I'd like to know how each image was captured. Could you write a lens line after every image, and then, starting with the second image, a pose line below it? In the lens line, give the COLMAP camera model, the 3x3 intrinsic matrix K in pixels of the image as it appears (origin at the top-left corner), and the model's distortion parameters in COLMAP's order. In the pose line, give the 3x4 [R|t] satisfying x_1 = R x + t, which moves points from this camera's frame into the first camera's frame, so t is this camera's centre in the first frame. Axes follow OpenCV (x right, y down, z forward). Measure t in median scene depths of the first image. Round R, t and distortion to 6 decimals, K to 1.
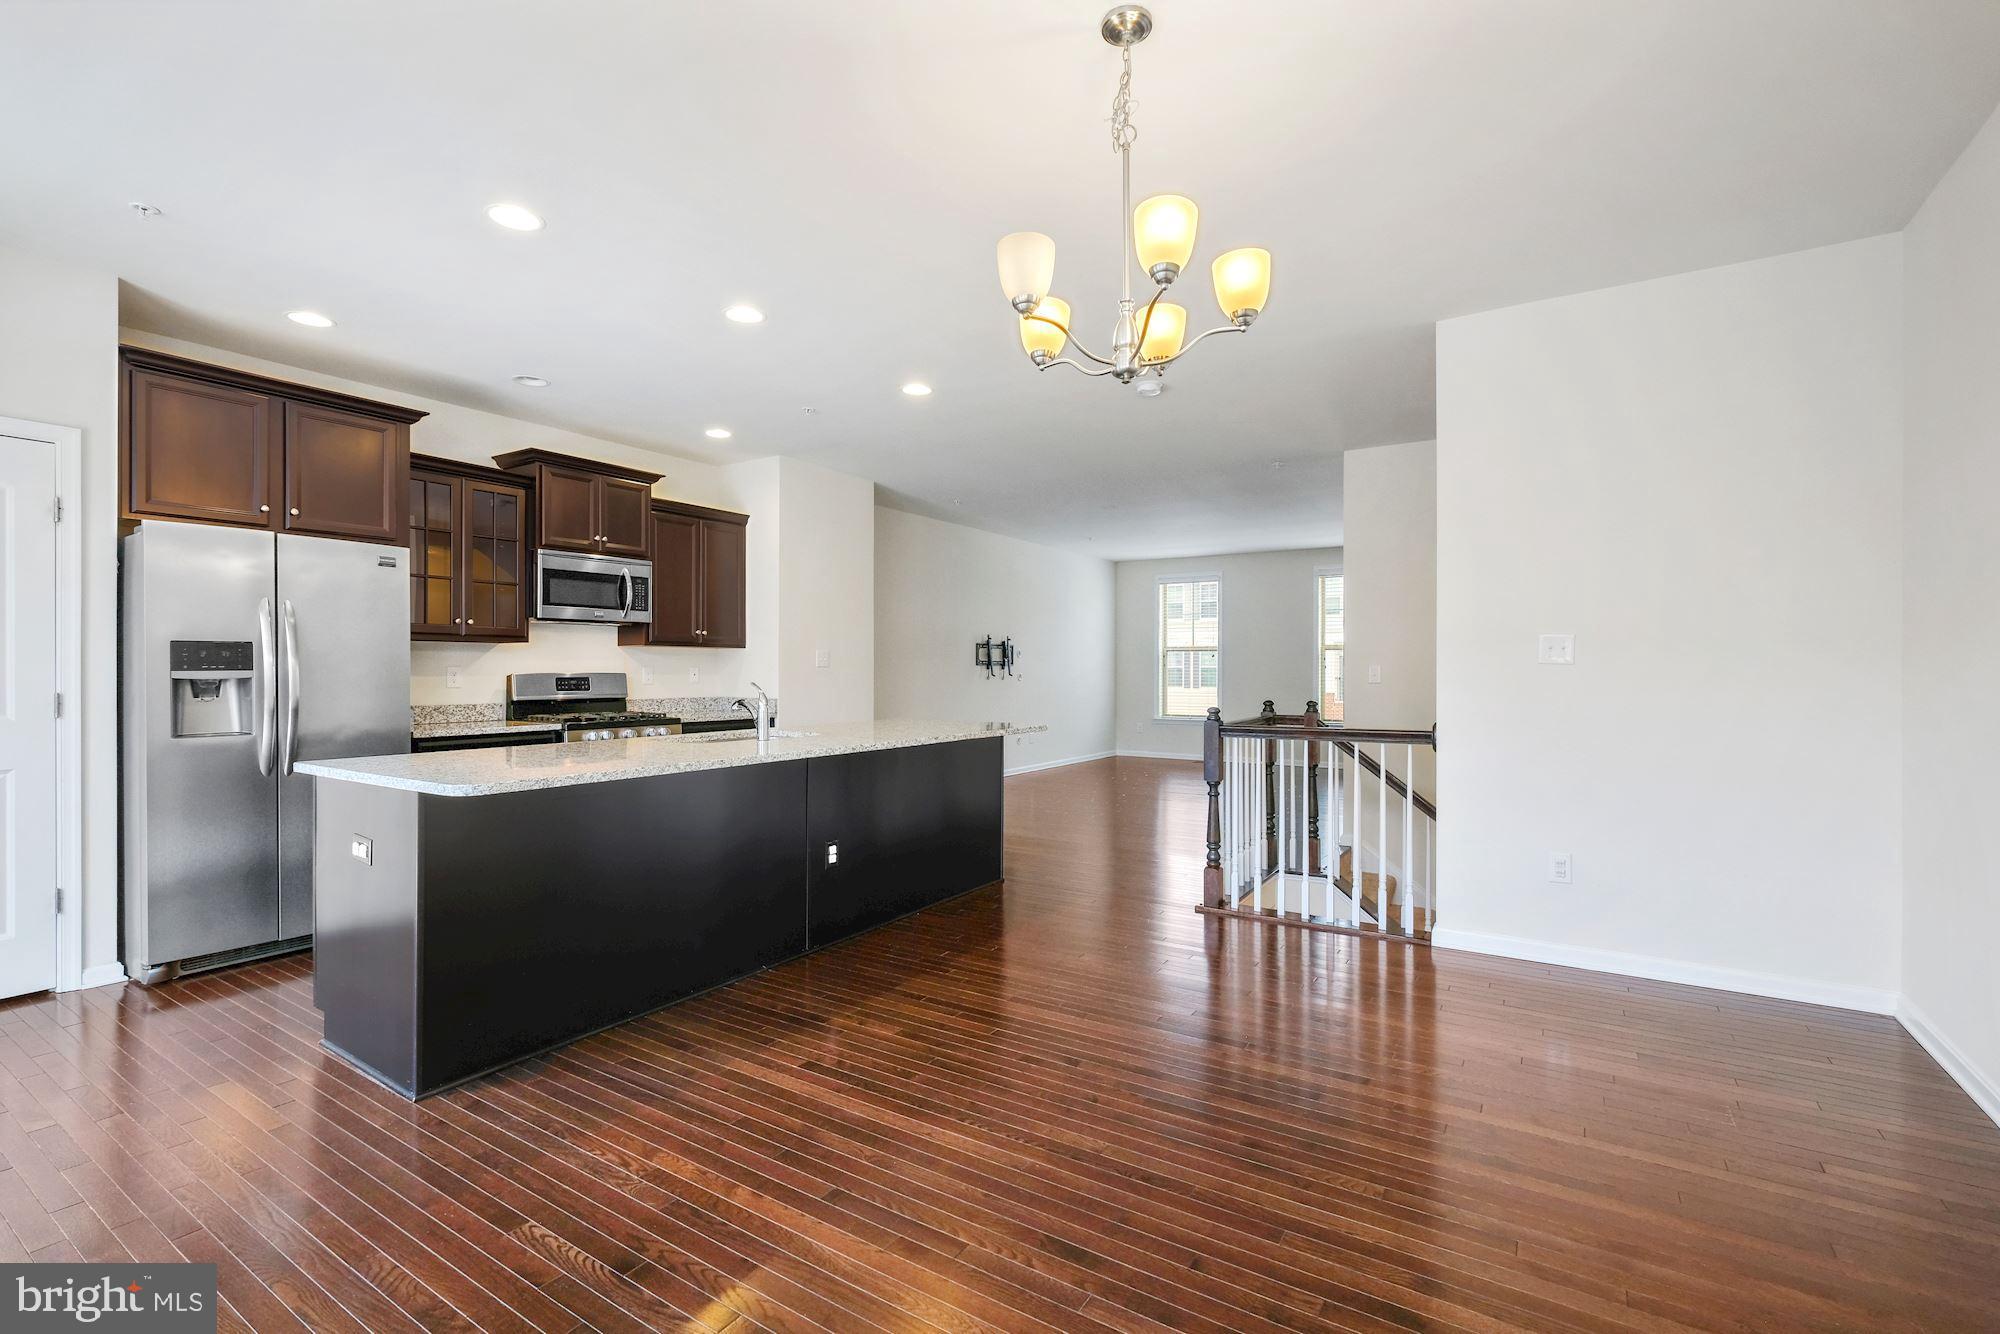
lens RADIAL K [[871.9, 0, 1000.0], [0, 871.9, 667.0], [0, 0, 1]] dist [0.001046, 0.000030]
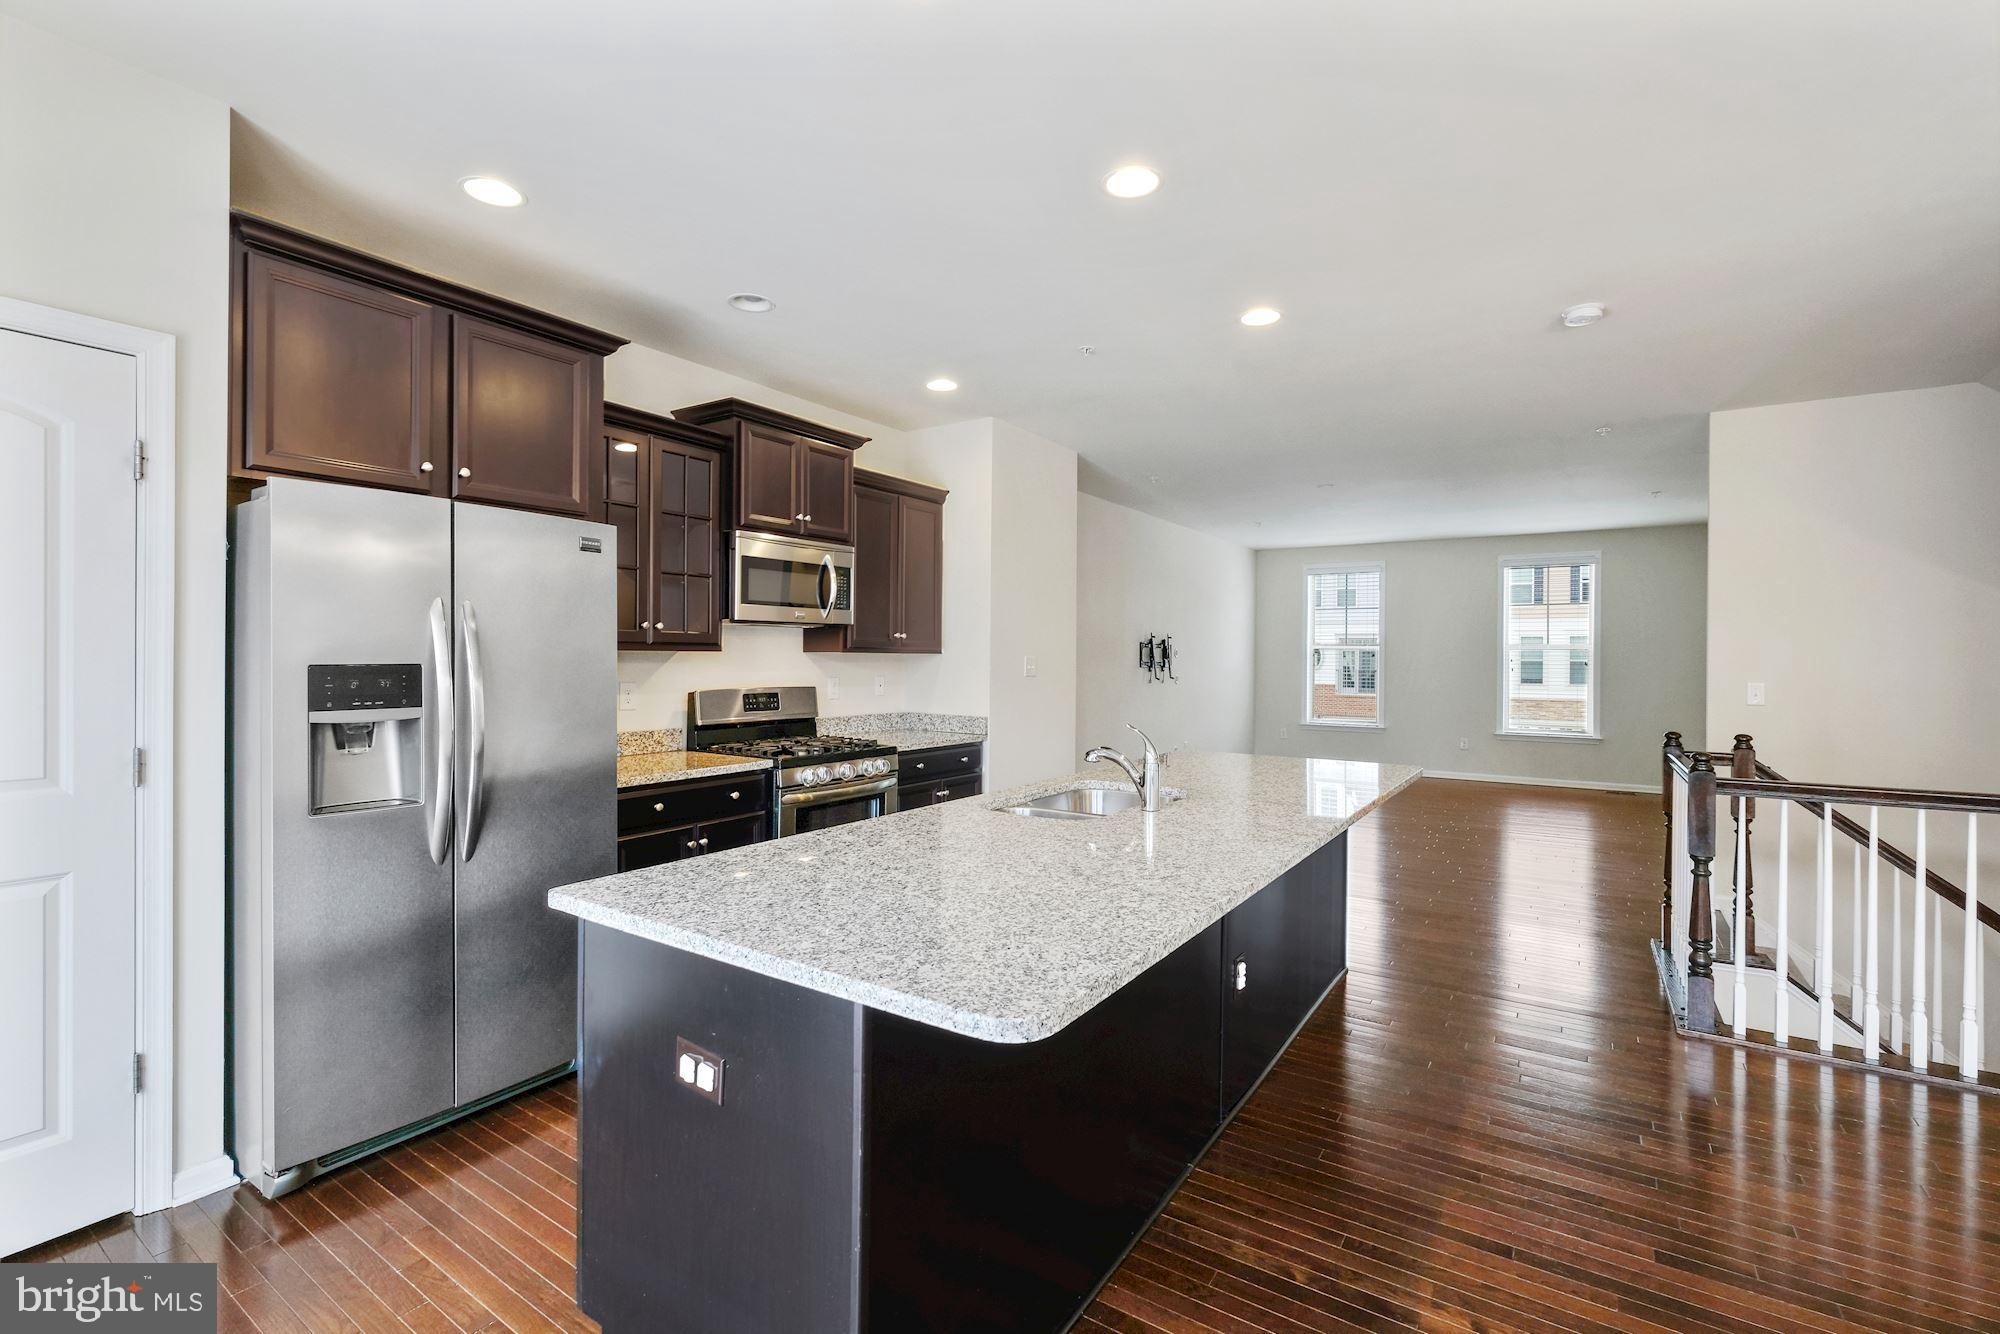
lens RADIAL K [[861.5, 0, 1001.1], [0, 861.5, 657.2], [0, 0, 1]] dist [-0.000138, -0.000091]
pose [[0.999733, 0.010574, -0.020548, -0.282926], [-0.010461, 0.999930, 0.005578, -0.030171], [0.020605, -0.005361, 0.999773, 0.248689]]
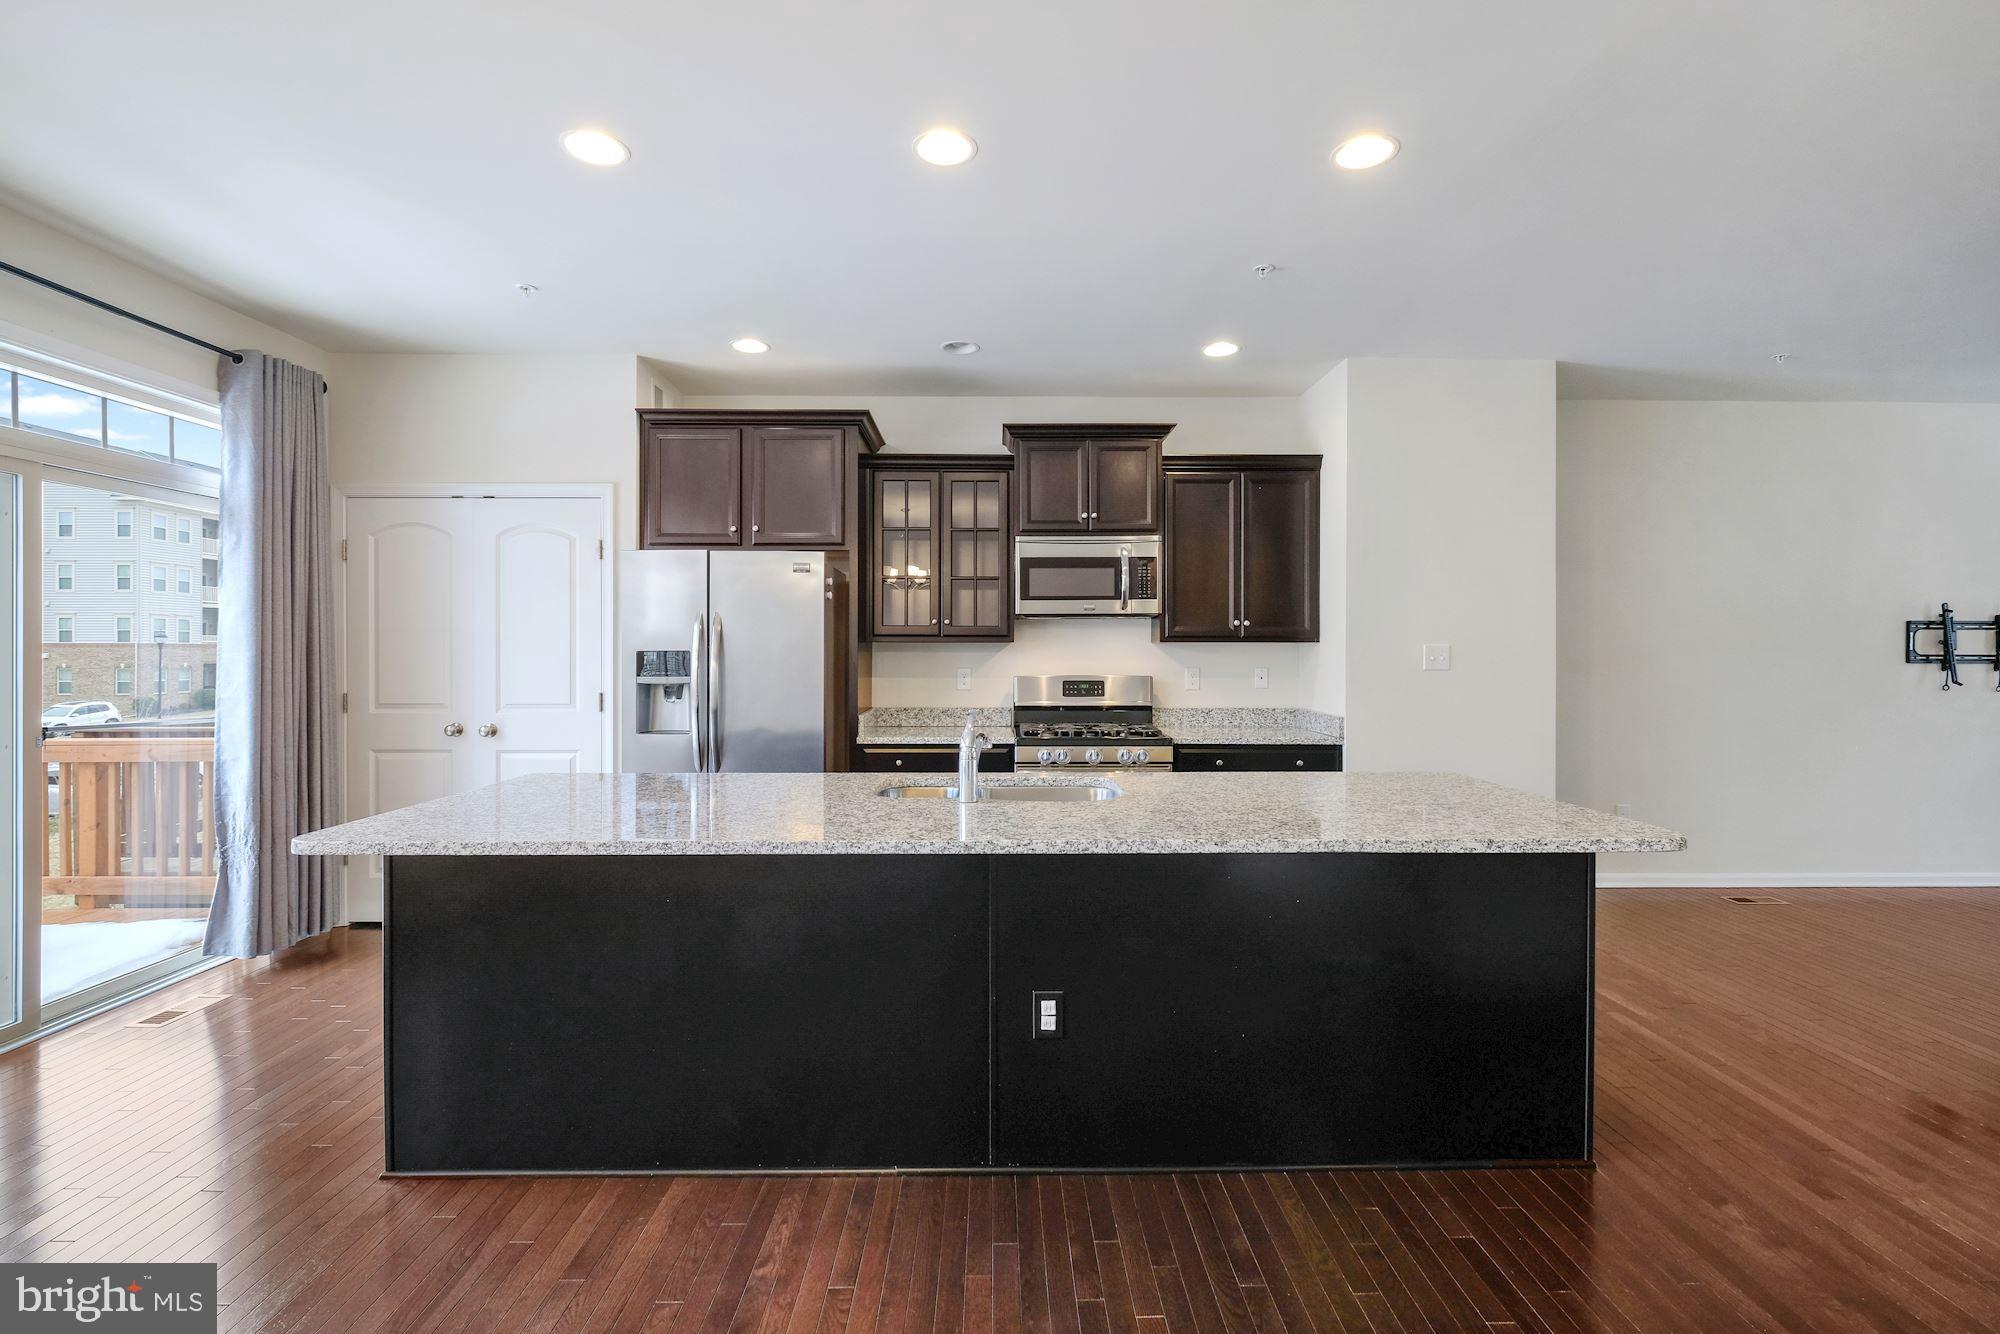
lens RADIAL K [[877.4, 0, 1008.6], [0, 877.4, 655.3], [0, 0, 1]] dist [-0.001704, -0.000123]
pose [[0.553525, 0.004663, -0.832819, 0.211518], [0.001459, 0.999977, 0.006568, -0.020889], [0.832831, -0.004851, 0.553506, 0.505299]]
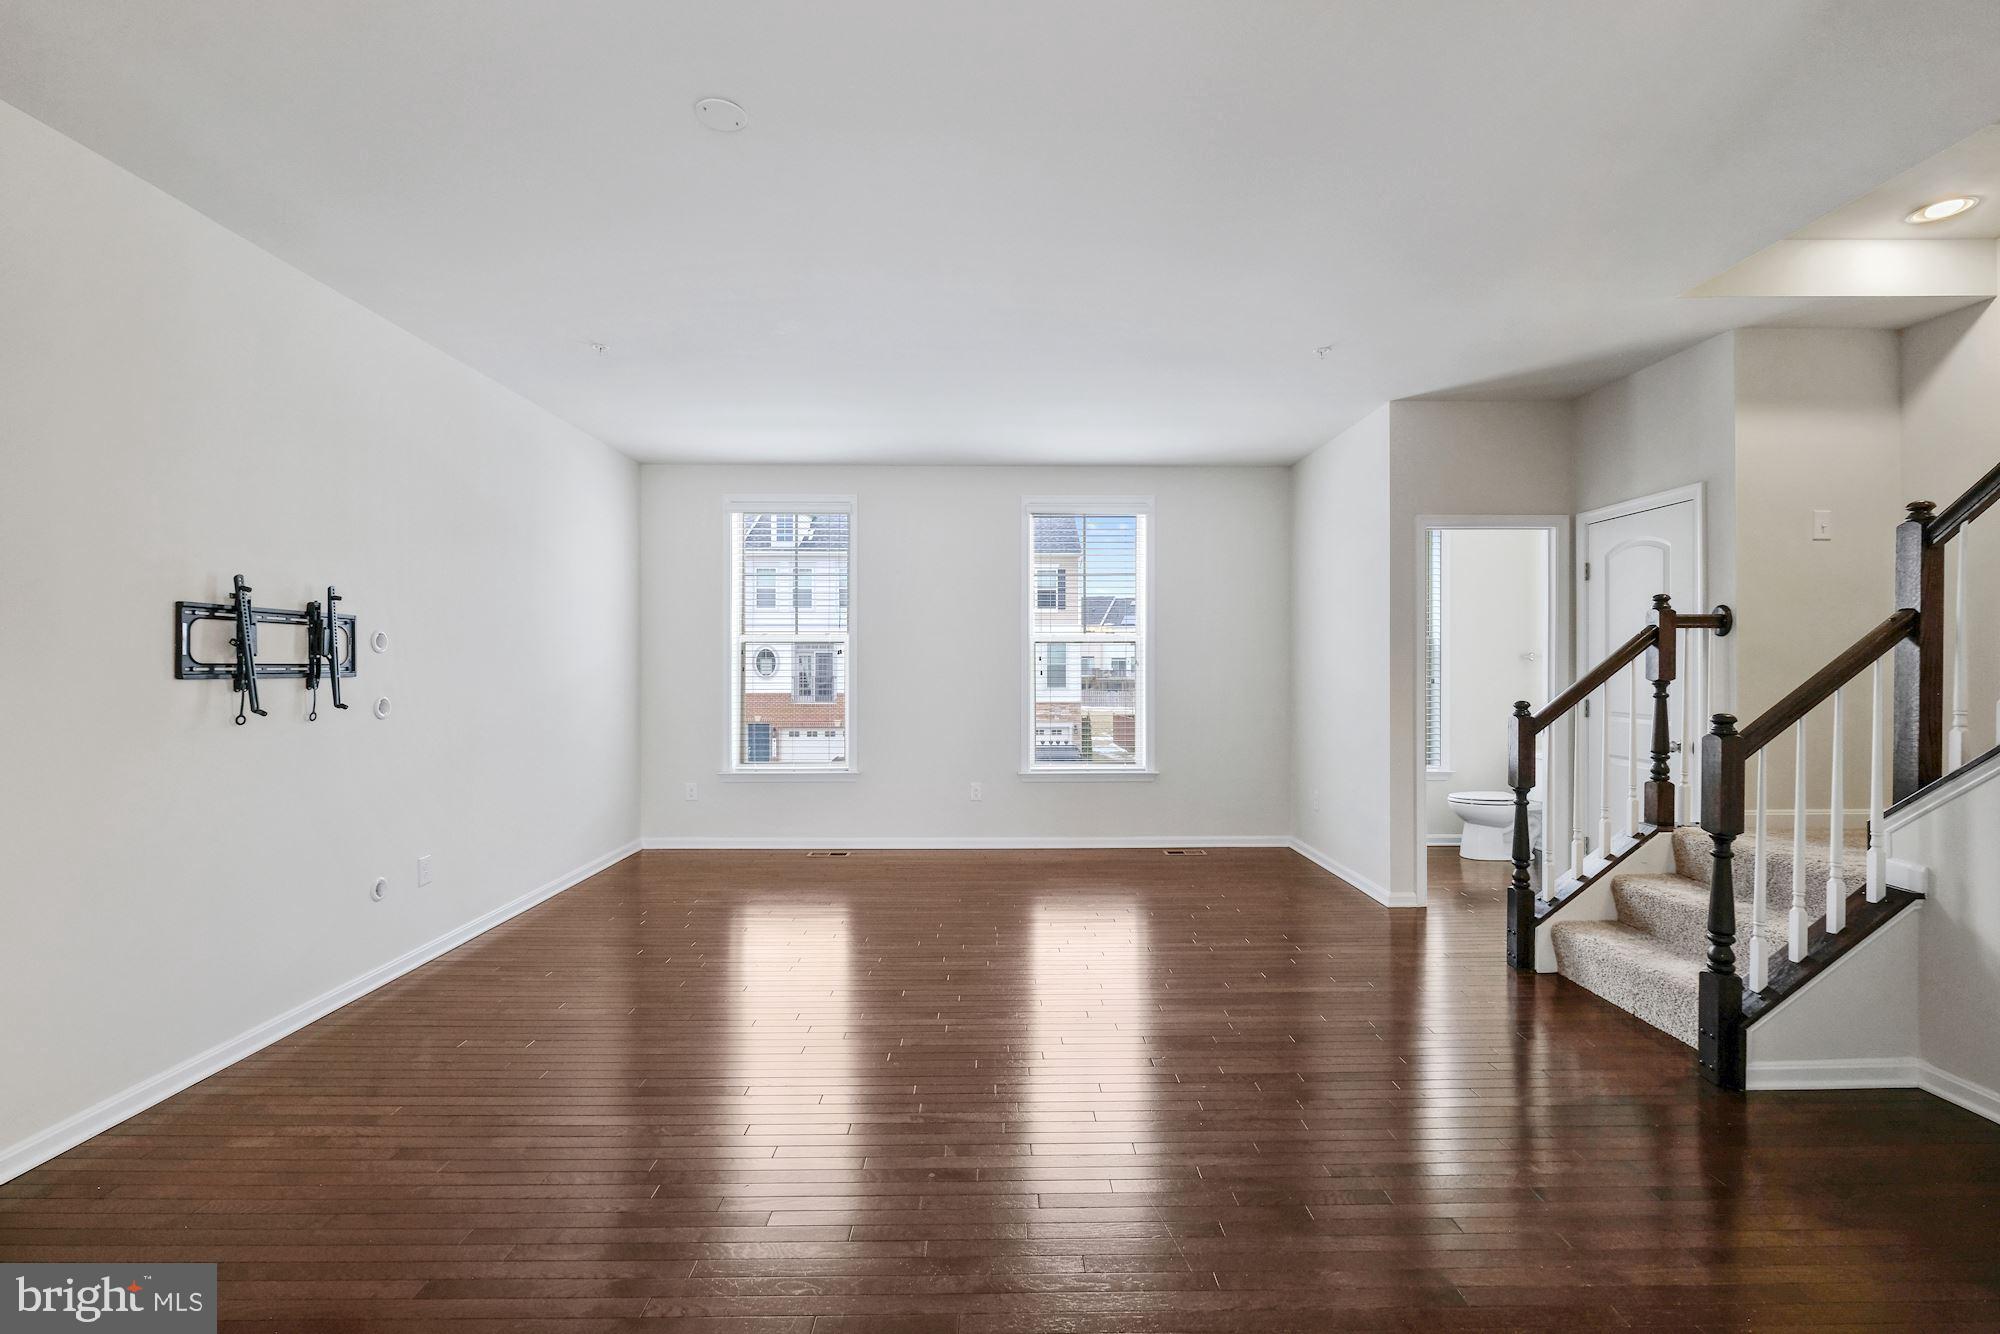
lens RADIAL K [[871.9, 0, 1000.0], [0, 871.9, 667.0], [0, 0, 1]] dist [0.001046, 0.000030]
pose [[0.835358, -0.001189, 0.549706, 0.076833], [-0.001189, 0.999991, 0.003970, -0.014266], [-0.549706, -0.003970, 0.835349, 1.173019]]
